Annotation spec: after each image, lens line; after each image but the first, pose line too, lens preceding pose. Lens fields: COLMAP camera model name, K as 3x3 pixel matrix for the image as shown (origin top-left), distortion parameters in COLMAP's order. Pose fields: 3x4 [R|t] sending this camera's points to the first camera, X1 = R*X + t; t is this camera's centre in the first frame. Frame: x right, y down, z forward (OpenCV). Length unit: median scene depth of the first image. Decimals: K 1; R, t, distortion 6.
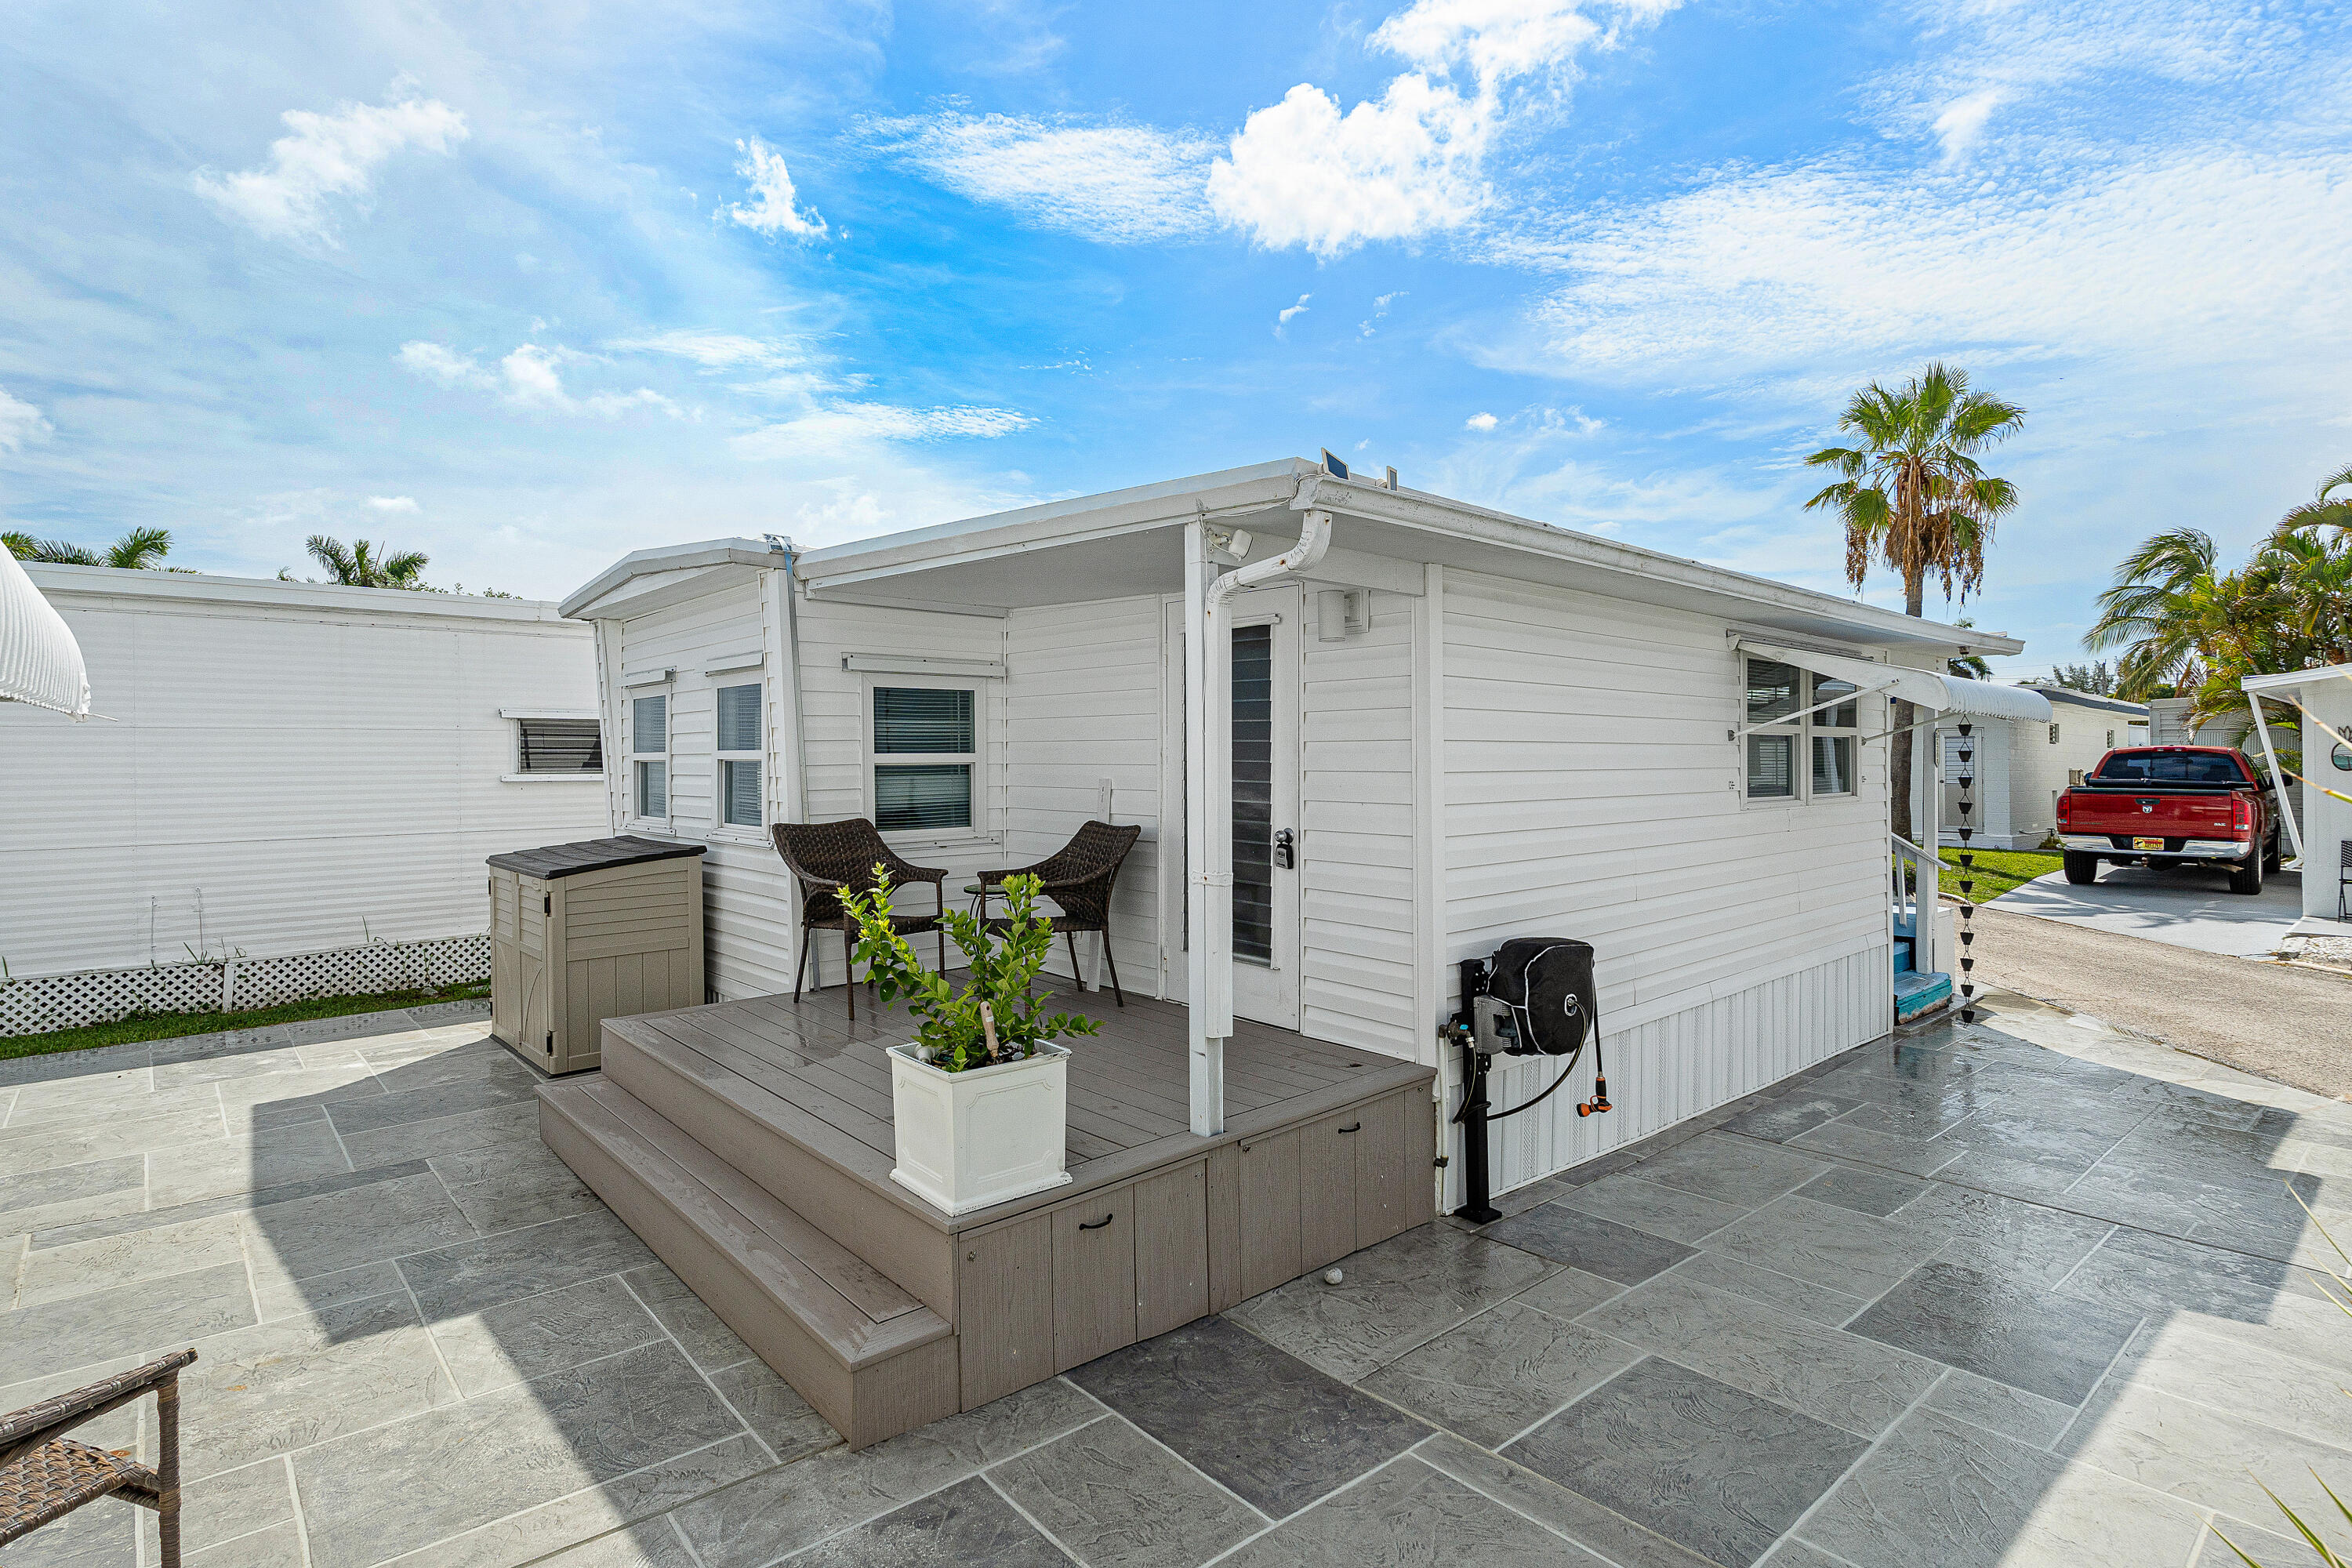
lens RADIAL K [[1092.8, 0, 1179.4], [0, 1092.8, 743.1], [0, 0, 1]] dist [0.002979, 0.001504]
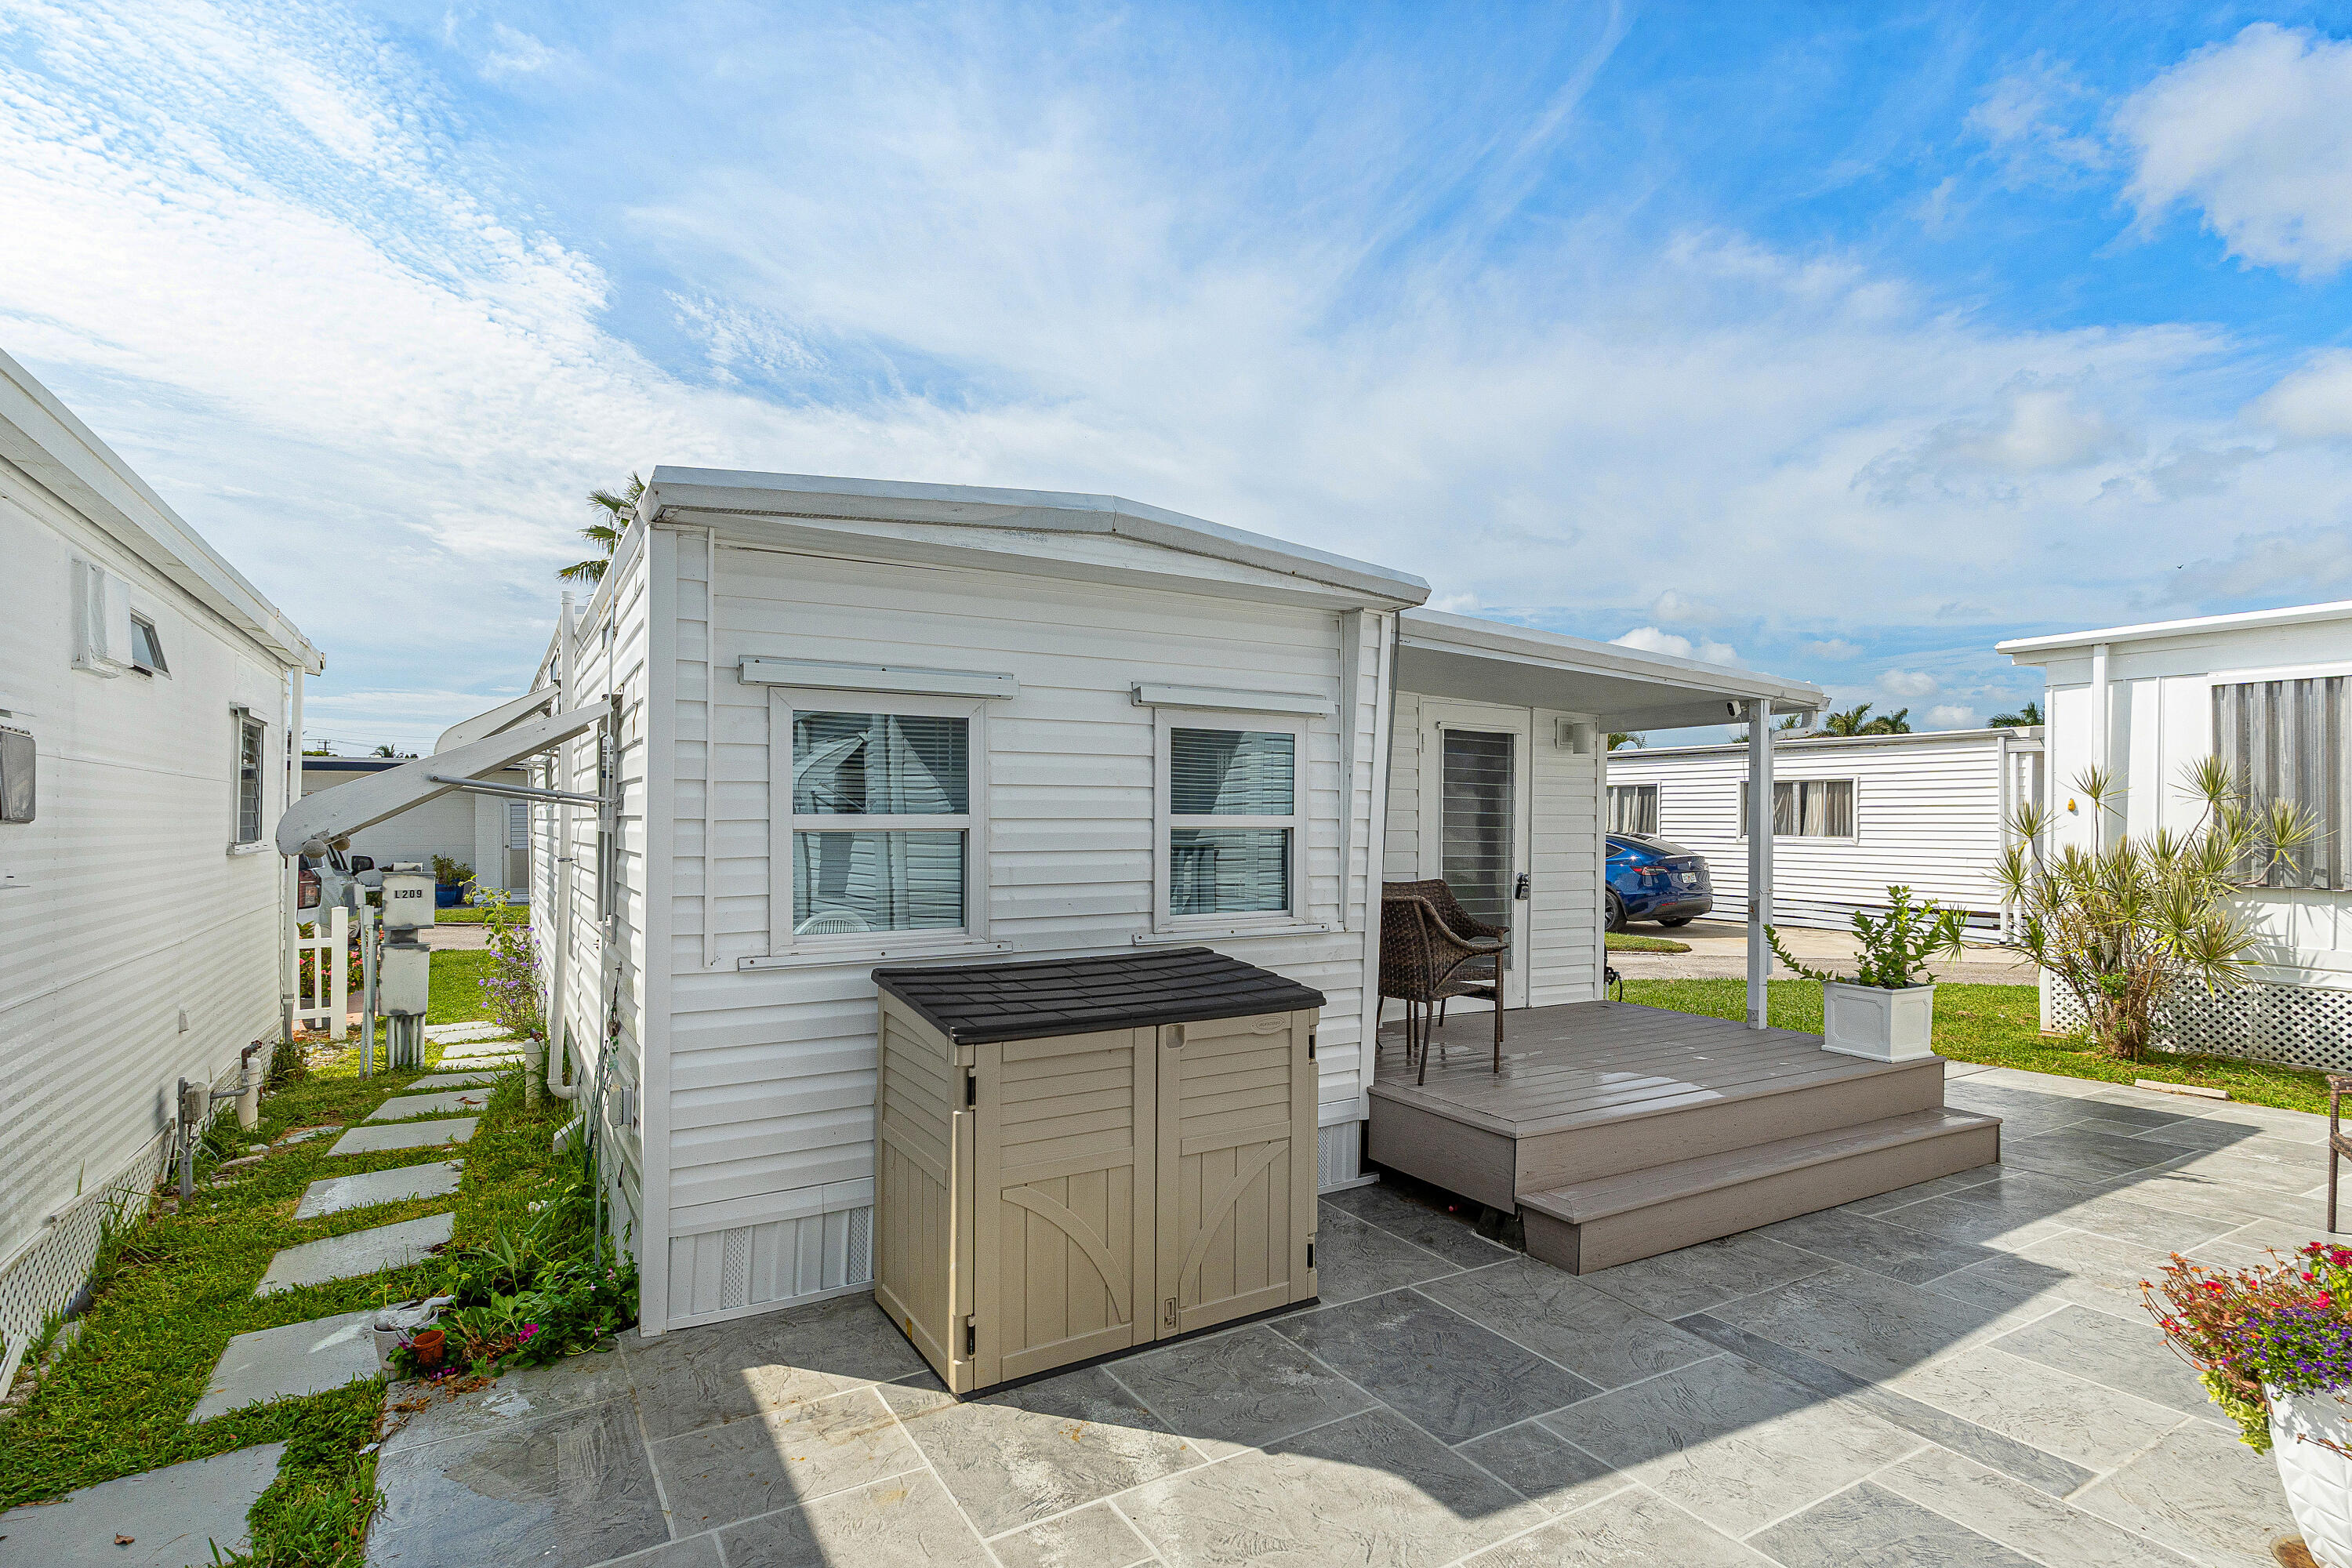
lens RADIAL K [[1154.7, 0, 1175.5], [0, 1154.7, 823.2], [0, 0, 1]] dist [0.015362, -0.000408]
pose [[0.220752, 0.004508, 0.975320, -1.661596], [-0.017390, 0.999849, -0.000686, 0.026737], [-0.975175, -0.016810, 0.220797, 1.222824]]
